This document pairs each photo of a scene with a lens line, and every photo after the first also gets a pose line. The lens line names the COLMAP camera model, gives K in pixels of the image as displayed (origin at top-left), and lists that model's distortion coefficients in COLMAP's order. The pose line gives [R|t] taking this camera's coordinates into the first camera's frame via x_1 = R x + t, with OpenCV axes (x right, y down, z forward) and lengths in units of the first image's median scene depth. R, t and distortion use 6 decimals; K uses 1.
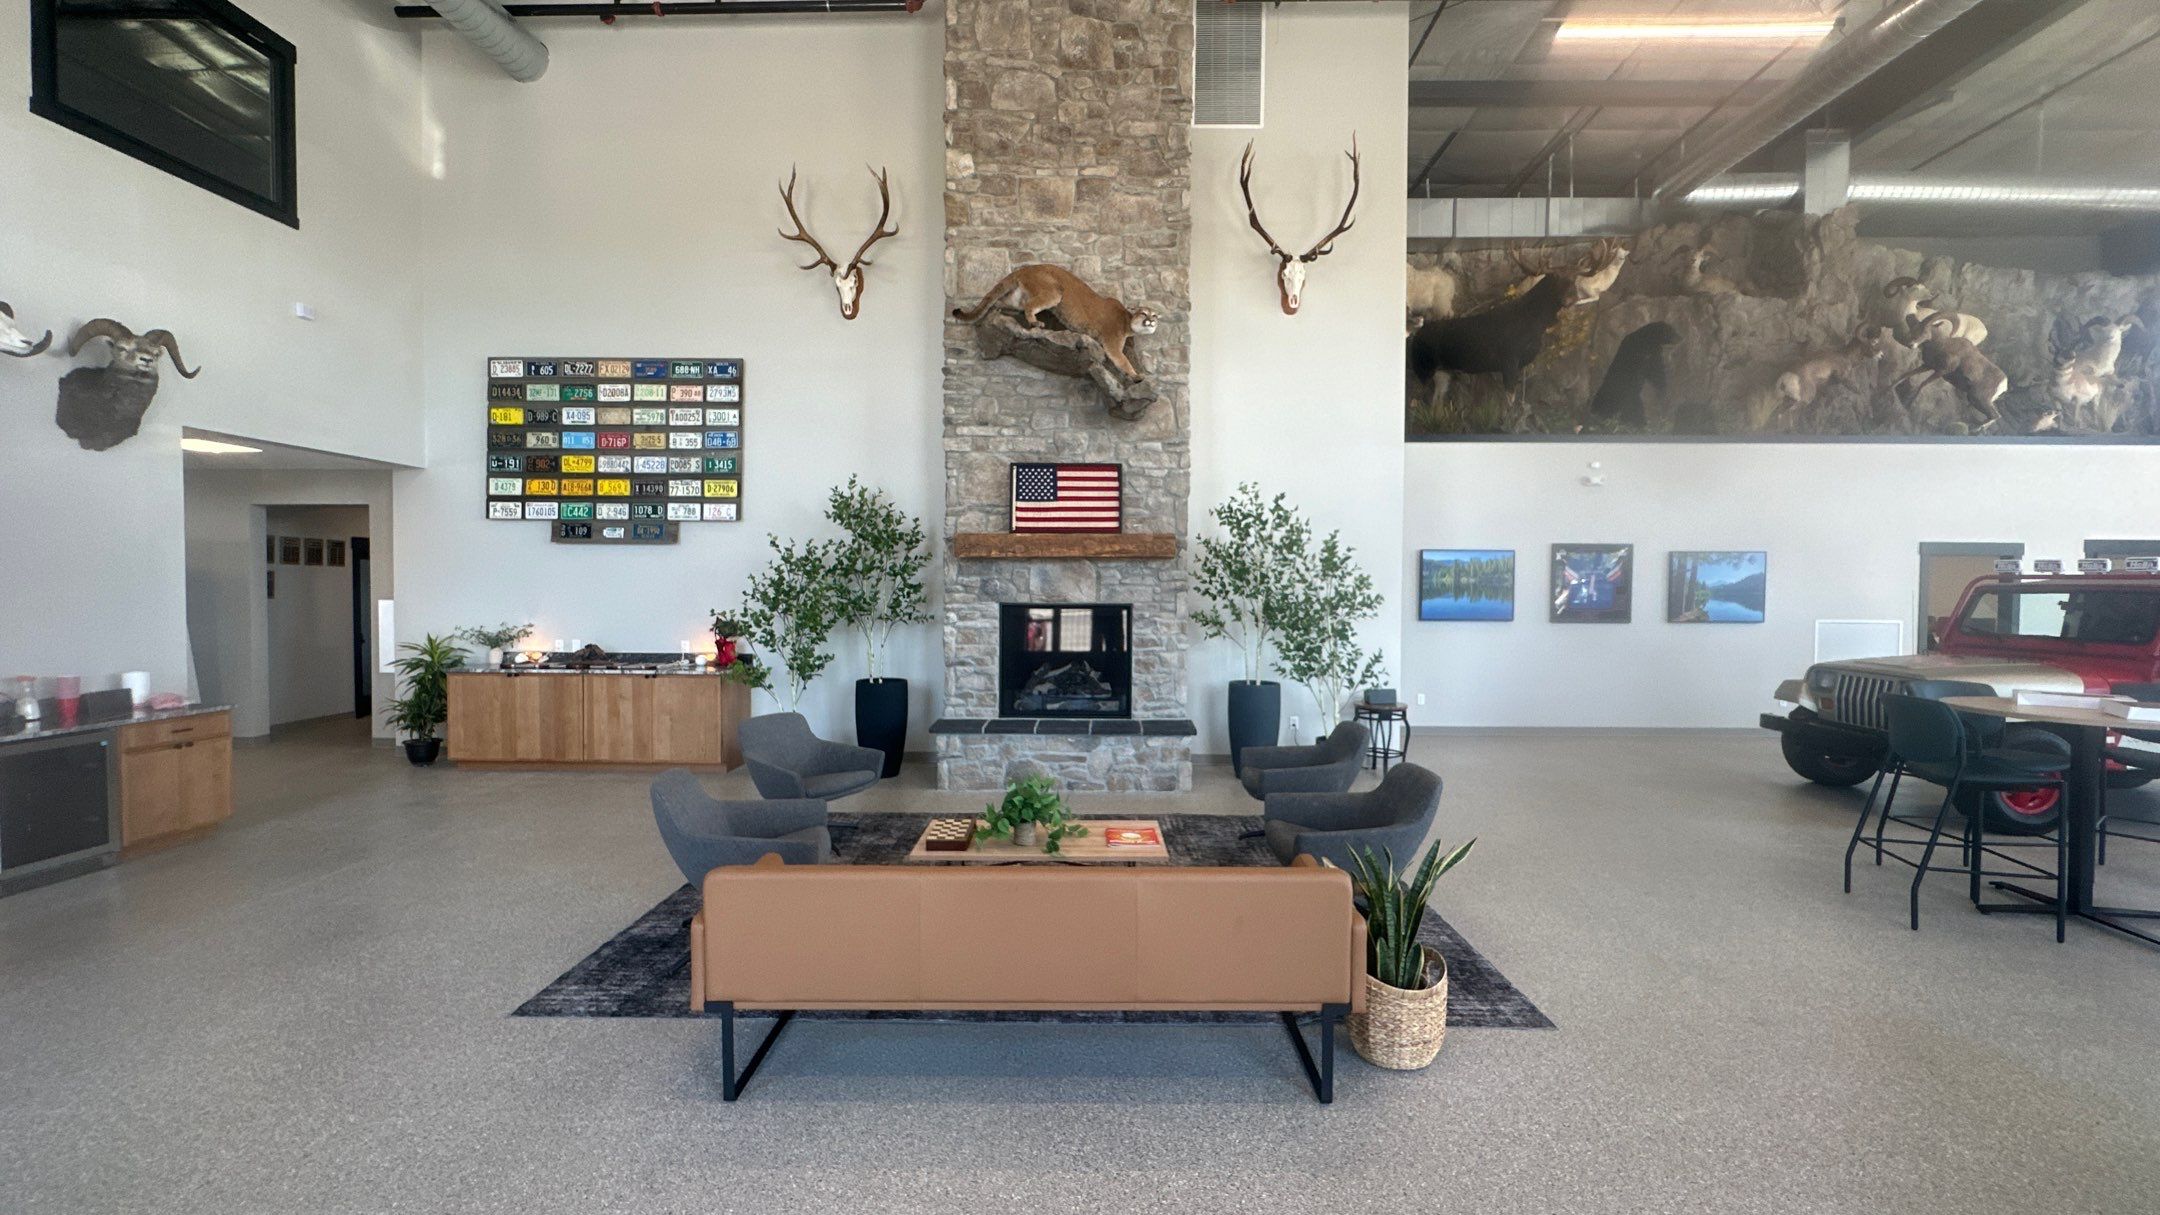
lens RADIAL K [[867.1, 0, 1085.6], [0, 867.1, 601.5], [0, 0, 1]] dist [-0.002410, 0.000647]
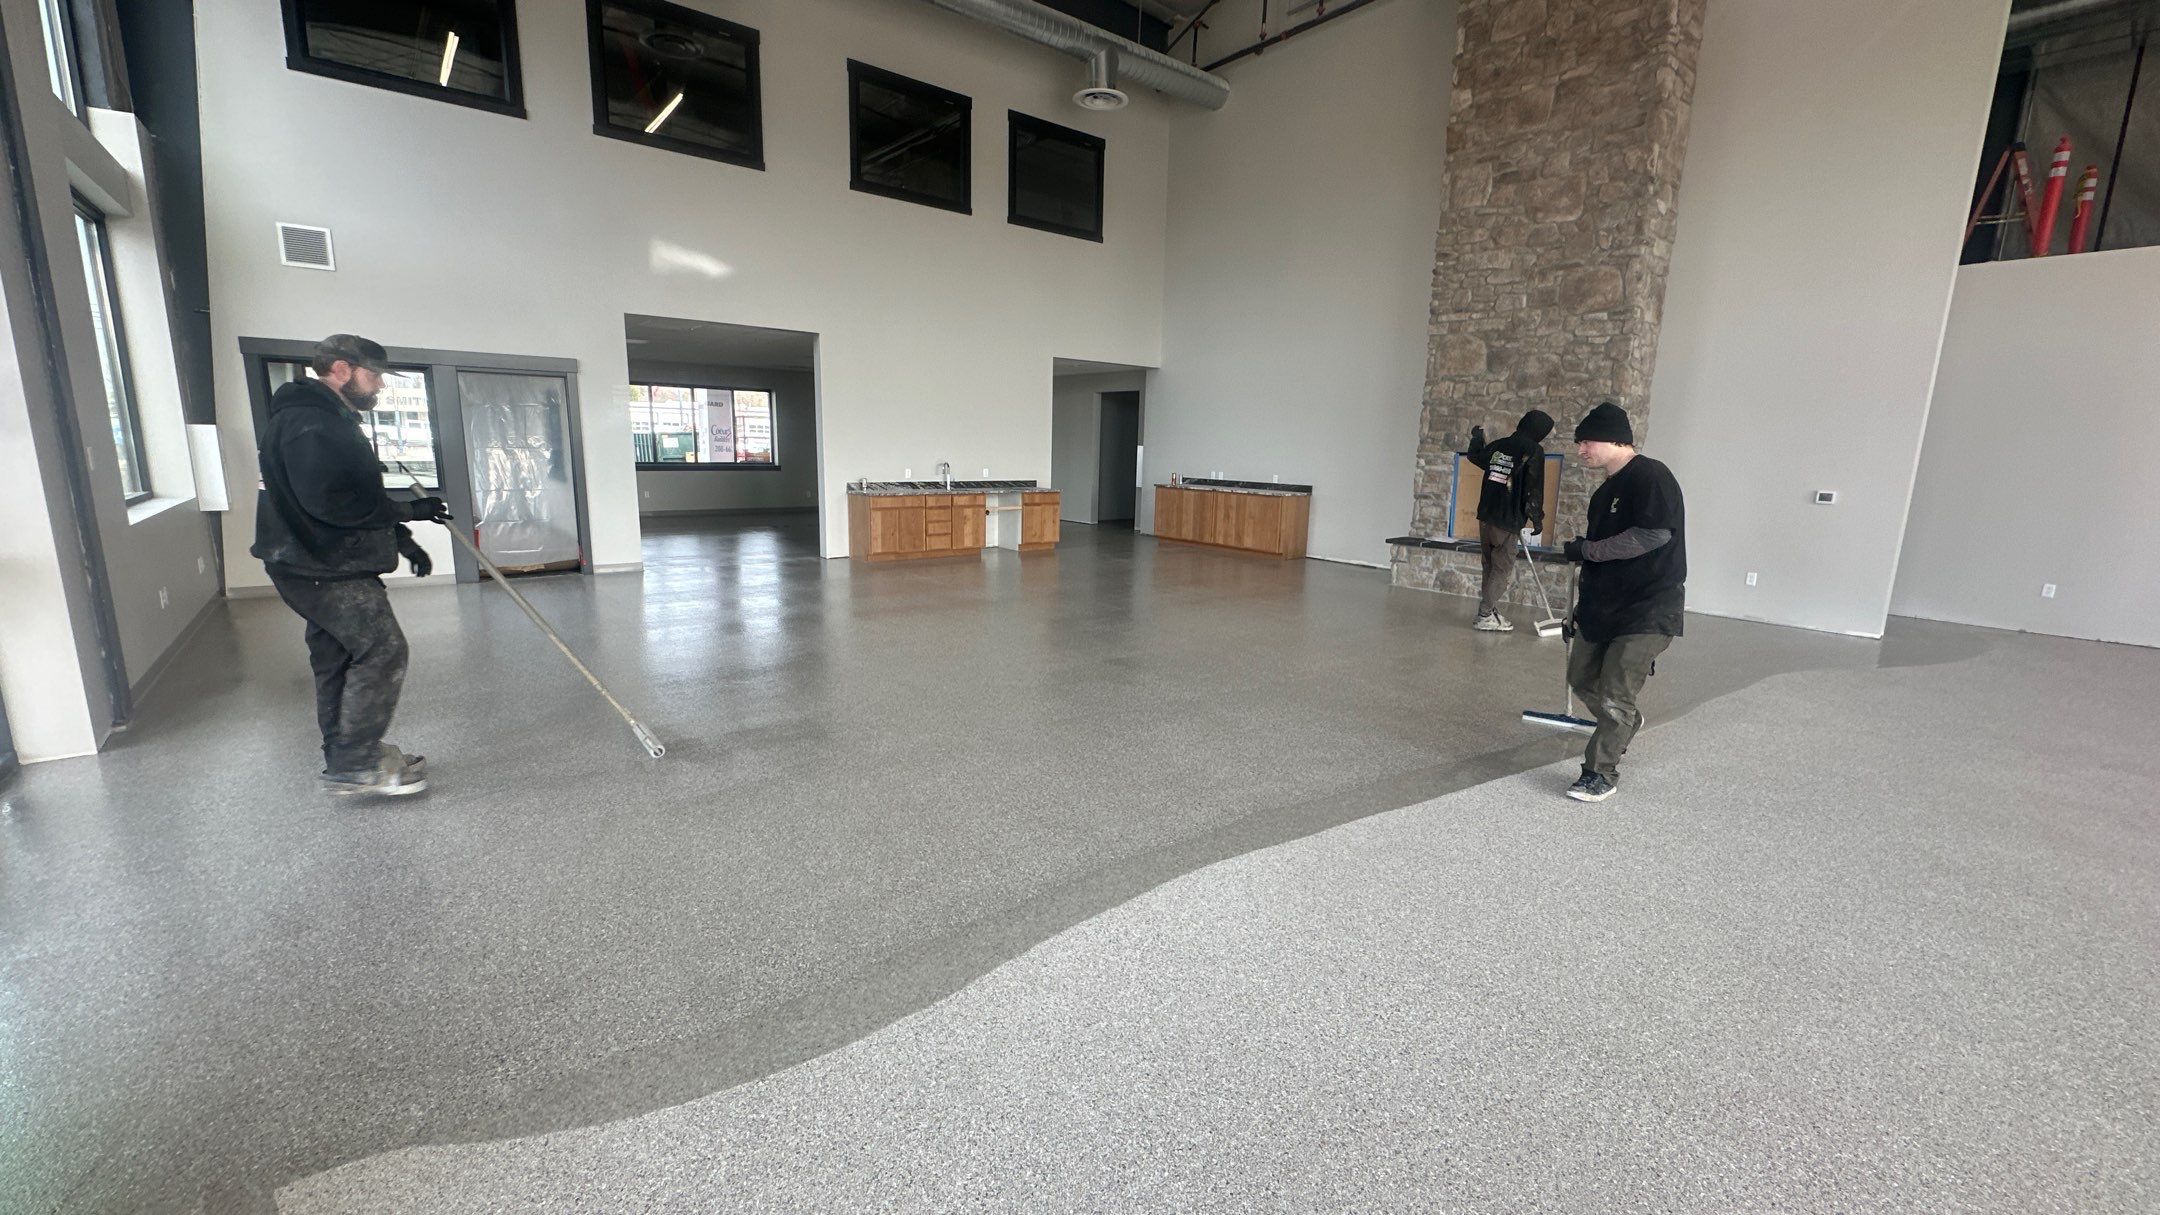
lens RADIAL K [[867.1, 0, 1078.5], [0, 867.1, 607.5], [0, 0, 1]] dist [-0.002410, 0.000647]
pose [[0.645458, 0.151532, -0.748614, 0.547274], [-0.034586, 0.984916, 0.169543, 0.030117], [0.763013, -0.083541, 0.640962, -0.294563]]
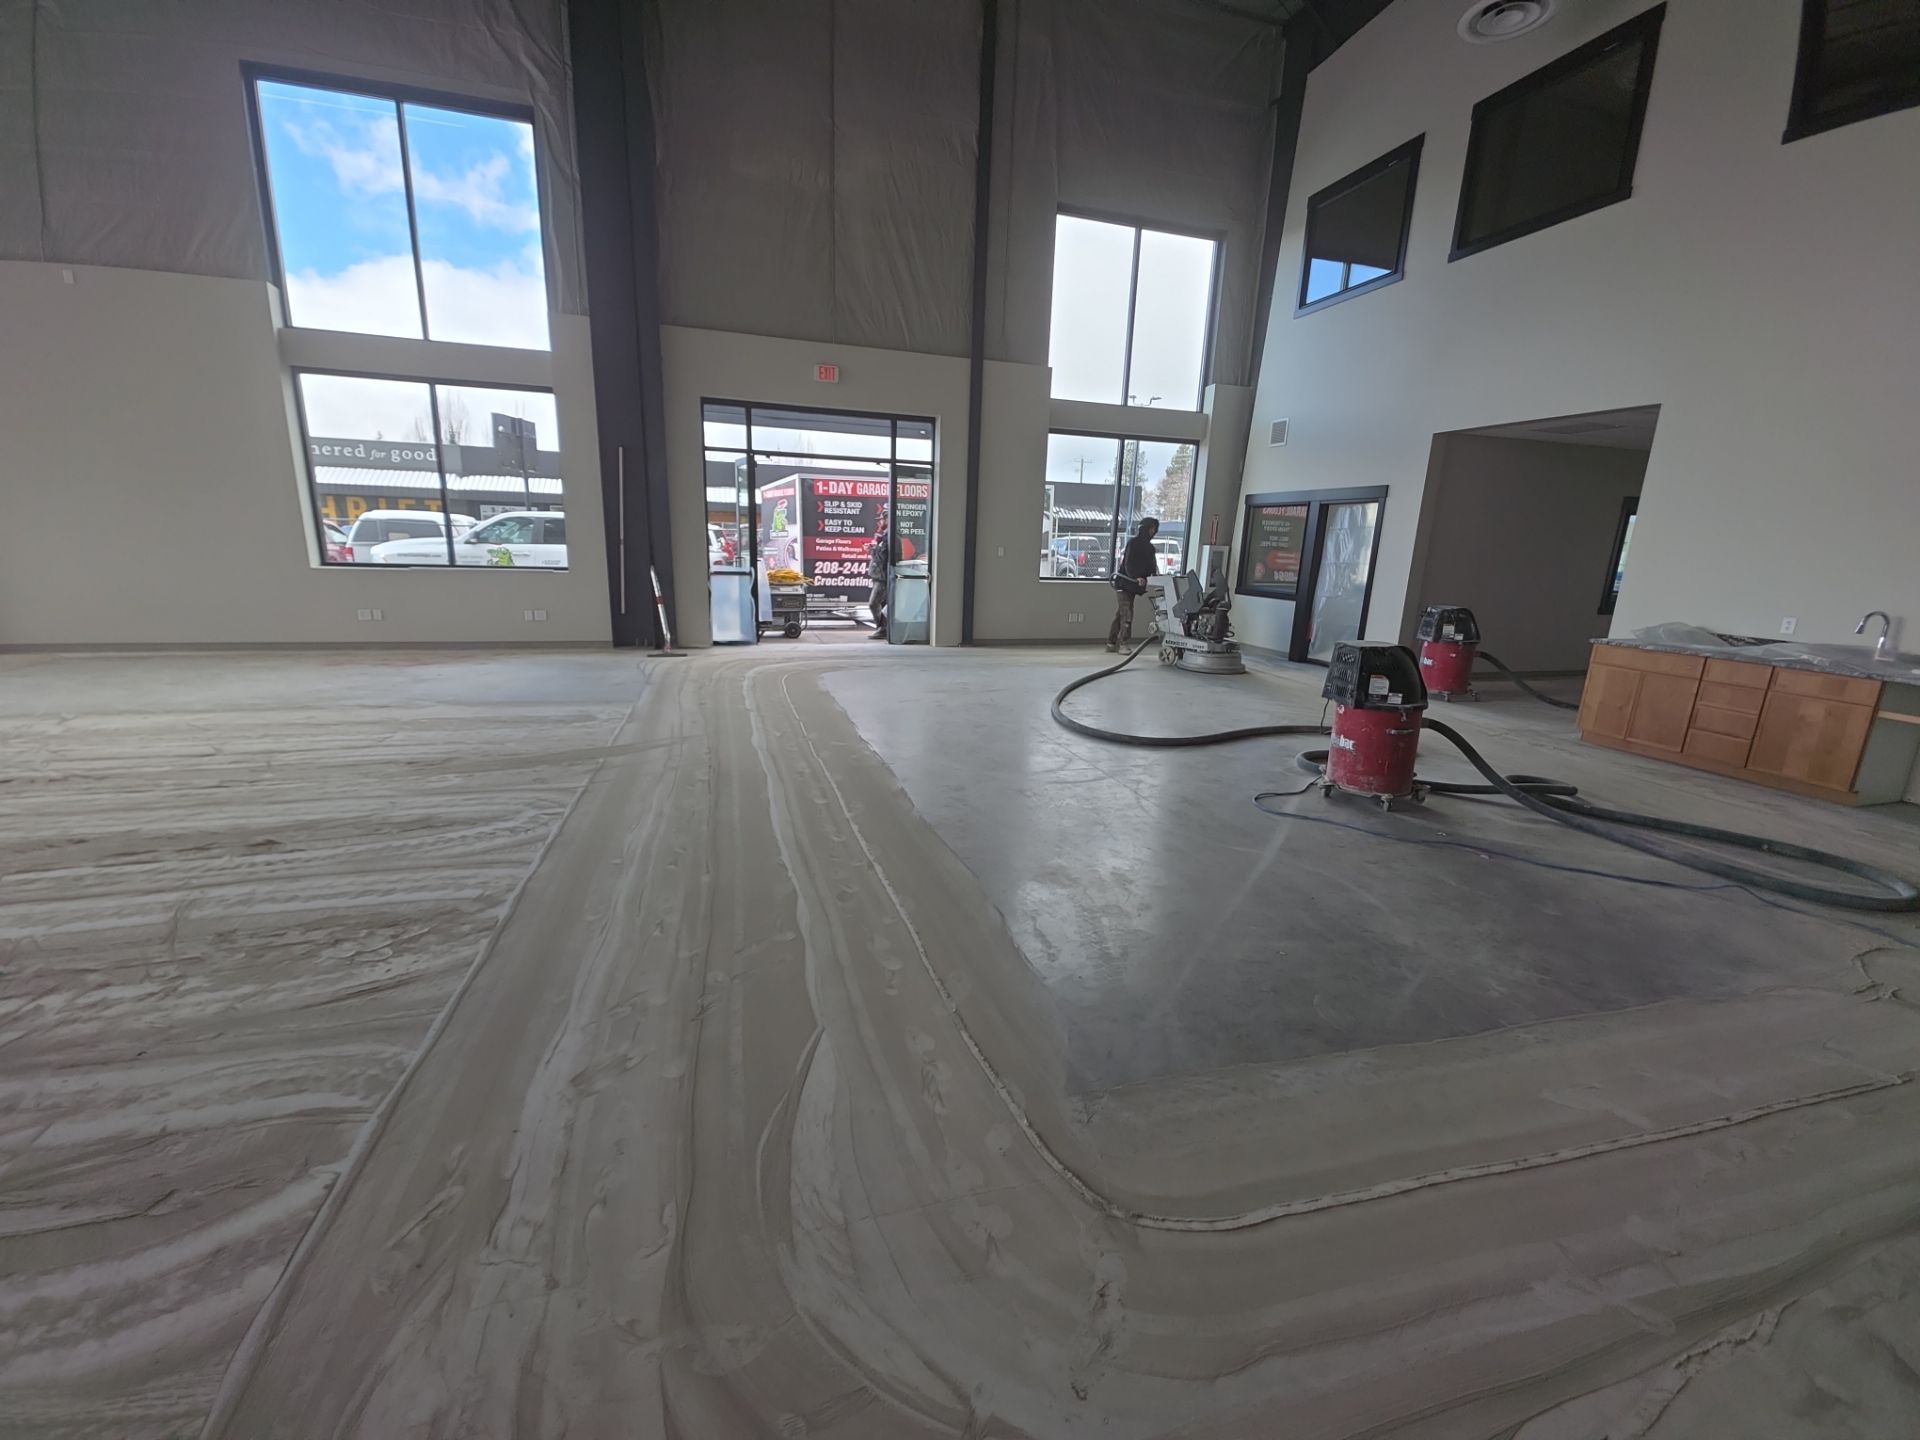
lens RADIAL K [[765.6, 0, 934.6], [0, 765.6, 731.9], [0, 0, 1]] dist [-0.000392, -0.000816]
pose [[-0.952949, 0.033929, -0.301227, 0.189777], [-0.045790, 0.966201, 0.253690, 0.022556], [0.299653, 0.255547, -0.919187, 0.960325]]
